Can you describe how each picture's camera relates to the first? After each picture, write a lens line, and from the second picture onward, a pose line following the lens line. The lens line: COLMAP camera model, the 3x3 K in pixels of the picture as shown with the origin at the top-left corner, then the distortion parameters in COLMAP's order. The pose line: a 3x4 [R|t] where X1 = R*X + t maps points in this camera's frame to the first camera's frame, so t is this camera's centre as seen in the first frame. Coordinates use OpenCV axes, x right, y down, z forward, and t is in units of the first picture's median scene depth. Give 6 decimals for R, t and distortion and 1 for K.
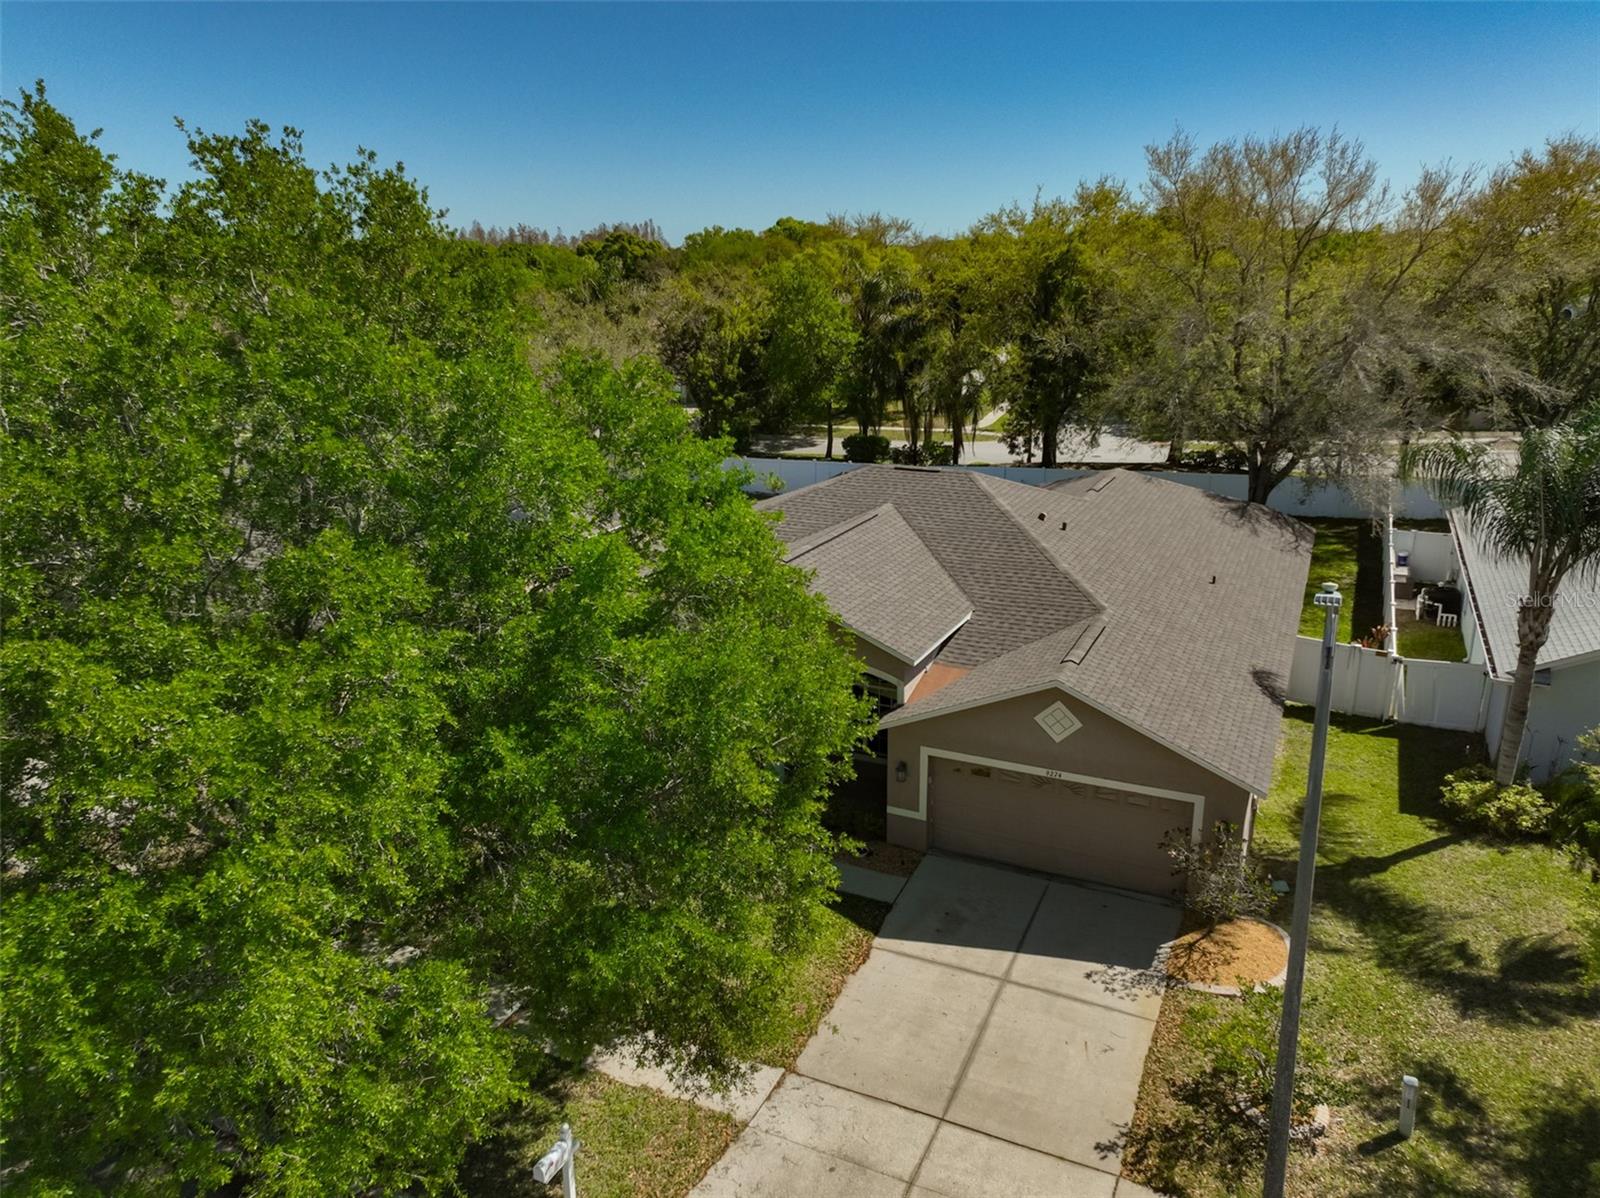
lens RADIAL K [[1117.2, 0, 804.8], [0, 1117.2, 599.8], [0, 0, 1]] dist [-0.000339, 0.018645]
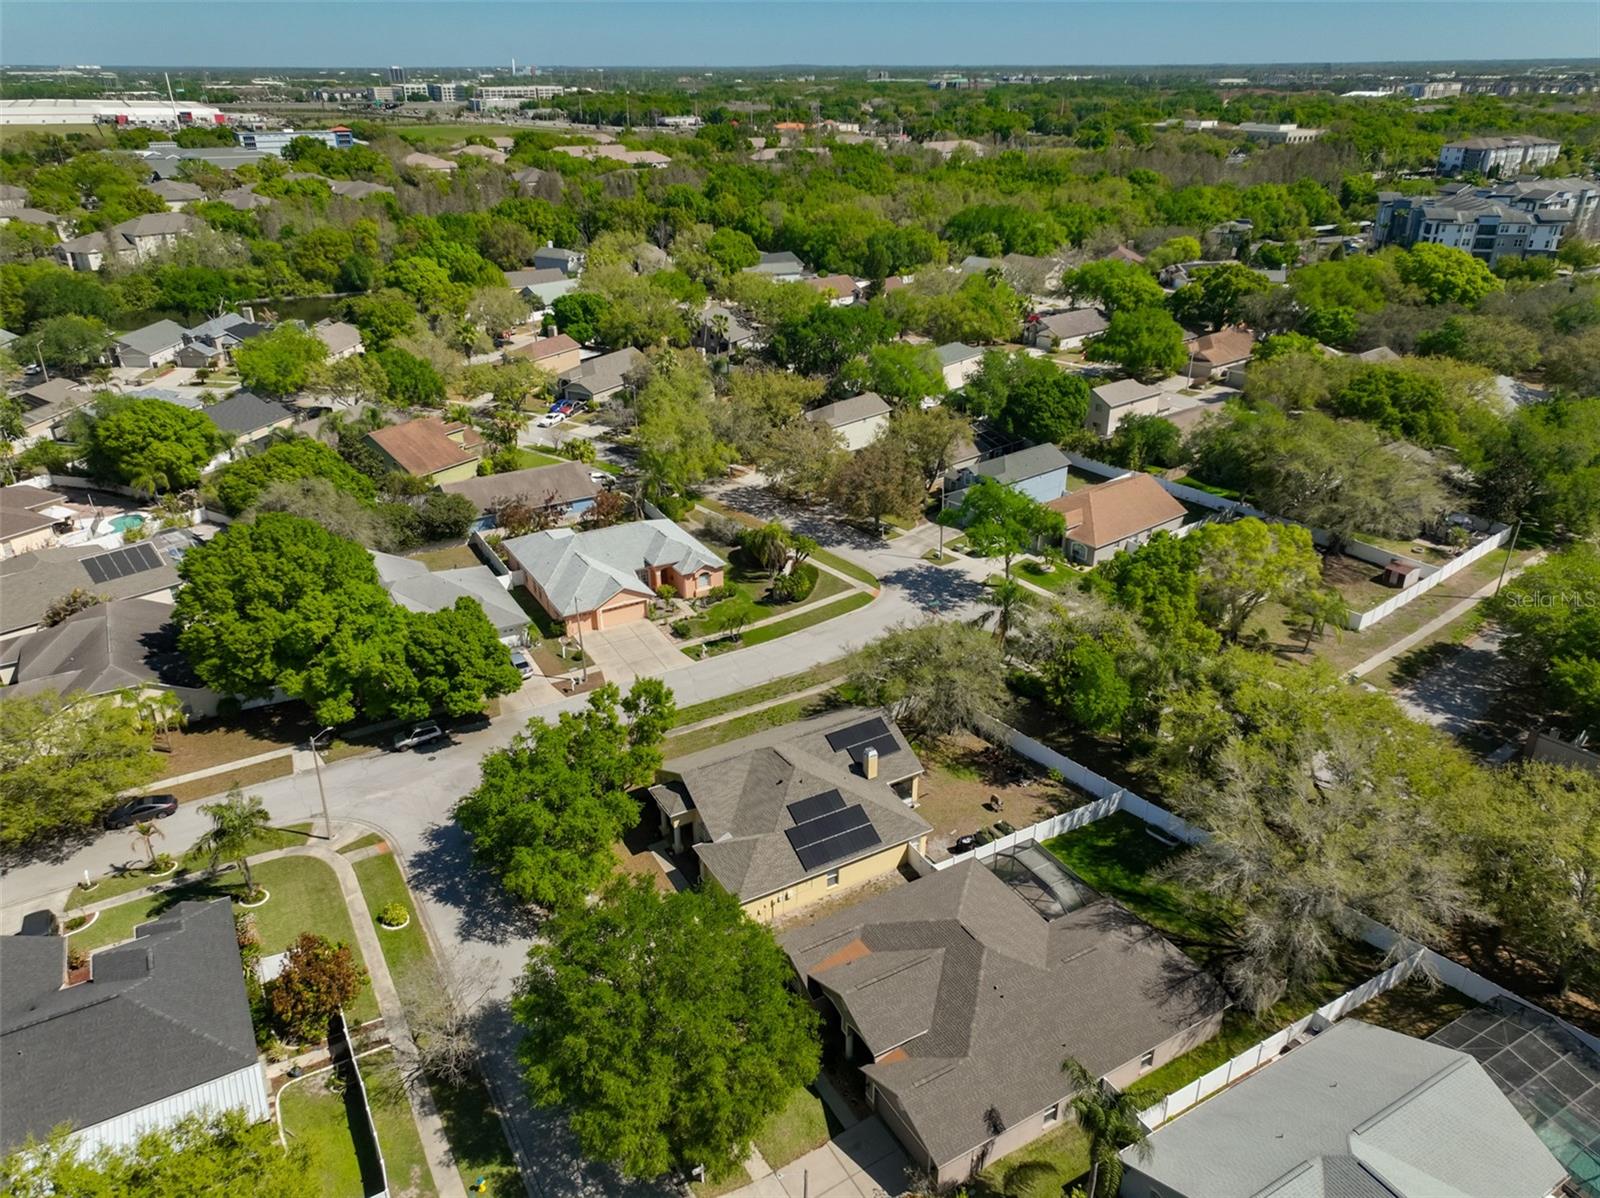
lens RADIAL K [[1117.2, 0, 804.8], [0, 1117.2, 599.8], [0, 0, 1]] dist [-0.000339, 0.018645]
pose [[0.827992, 0.247304, -0.503260, 1.067530], [-0.164939, 0.965200, 0.202937, -1.564126], [0.535933, -0.085023, 0.839968, -1.327608]]
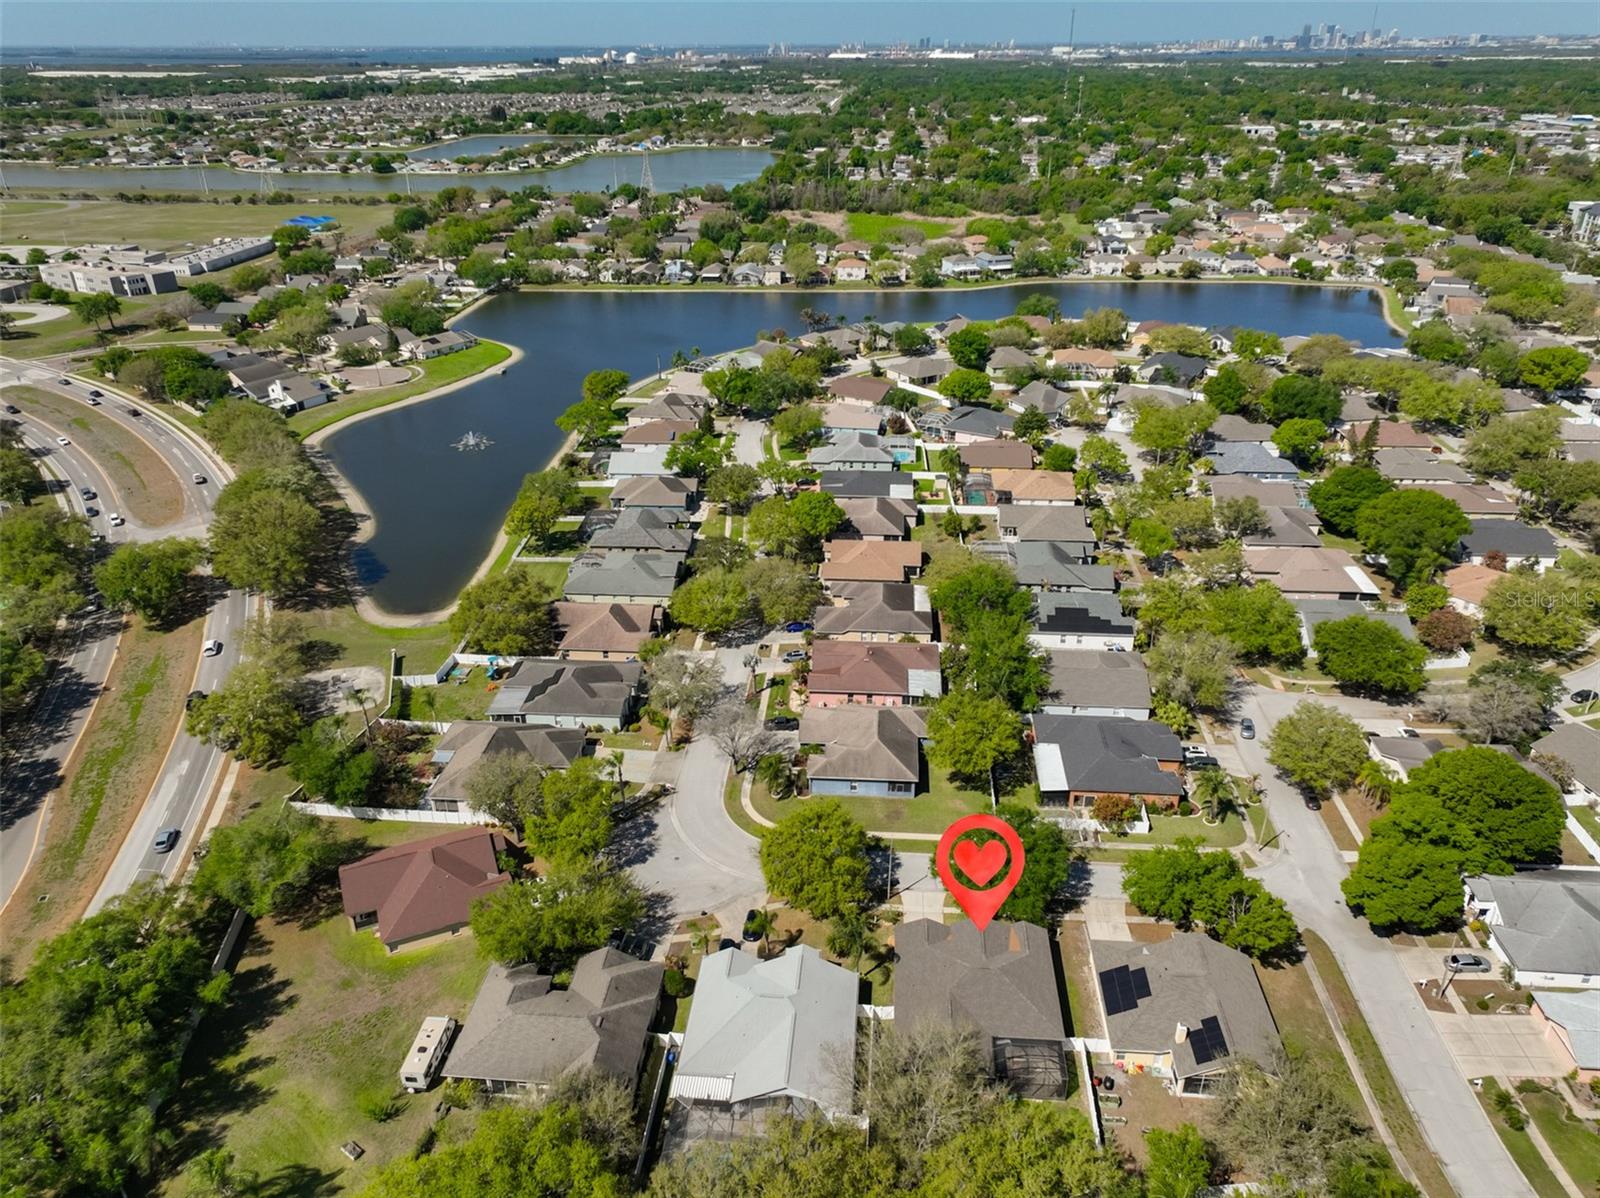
lens RADIAL K [[1117.2, 0, 804.8], [0, 1117.2, 599.8], [0, 0, 1]] dist [-0.000339, 0.018645]
pose [[-0.931668, 0.168655, -0.321793, 2.477170], [-0.094184, 0.743324, 0.662268, -5.155713], [0.350892, 0.647321, -0.676646, 3.630623]]
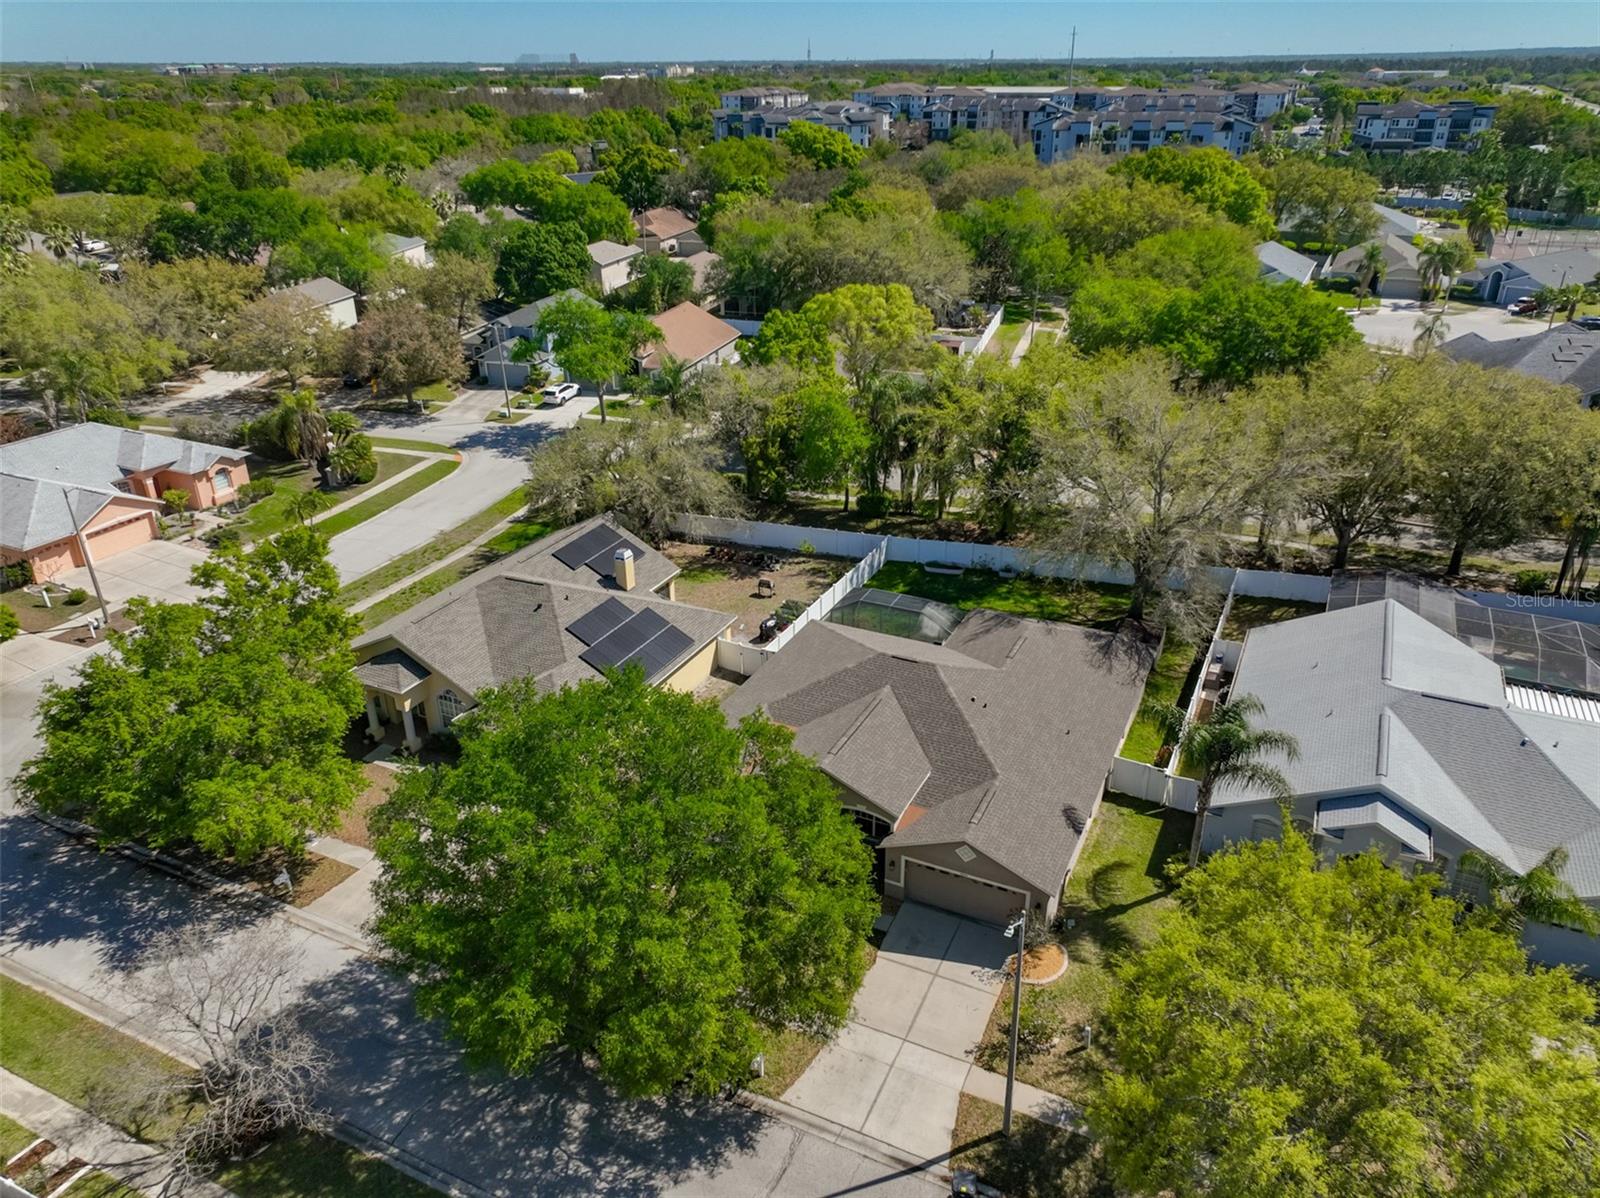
lens RADIAL K [[1117.2, 0, 804.8], [0, 1117.2, 599.8], [0, 0, 1]] dist [-0.000339, 0.018645]
pose [[0.999995, 0.002929, -0.000896, -0.073220], [-0.002755, 0.987935, 0.154843, -0.649123], [0.001339, -0.154840, 0.987939, -0.954163]]
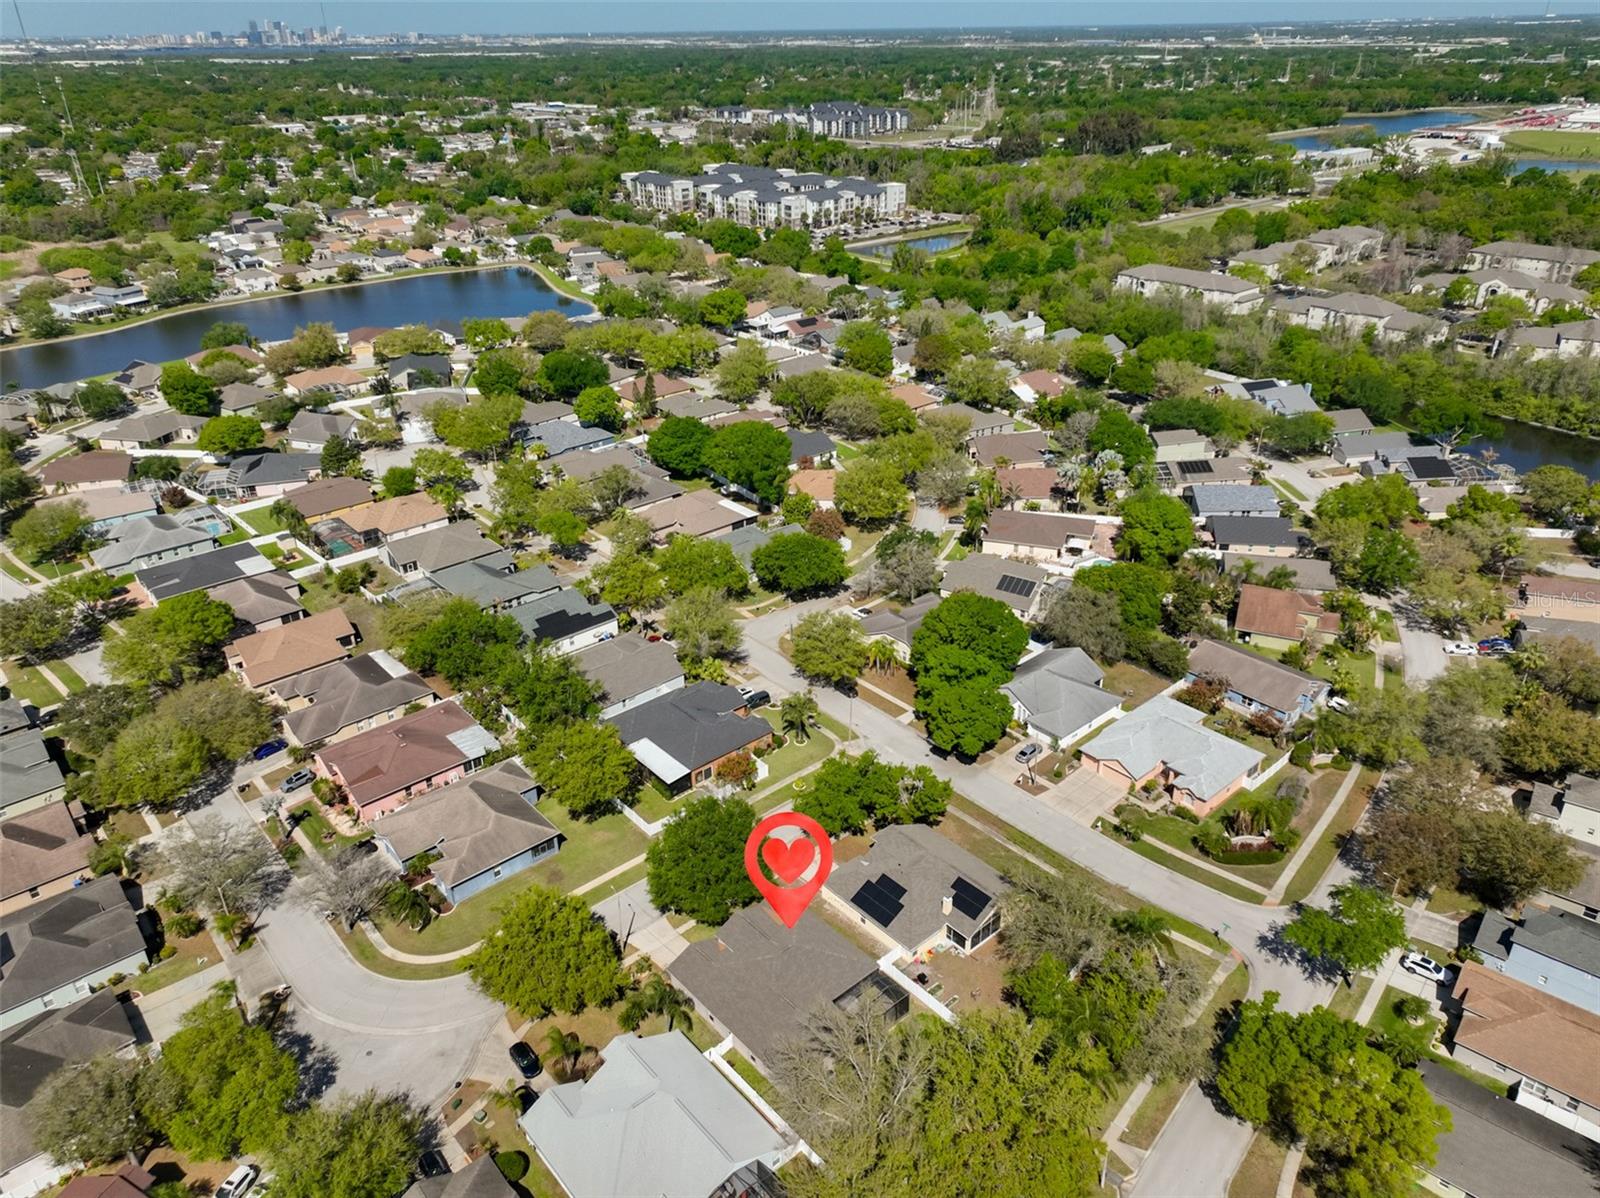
lens RADIAL K [[1117.2, 0, 804.8], [0, 1117.2, 599.8], [0, 0, 1]] dist [-0.000339, 0.018645]
pose [[-0.389687, 0.425139, -0.816946, 3.990098], [-0.244959, 0.807268, 0.536948, -4.664797], [0.887772, 0.409360, -0.210440, 1.902980]]
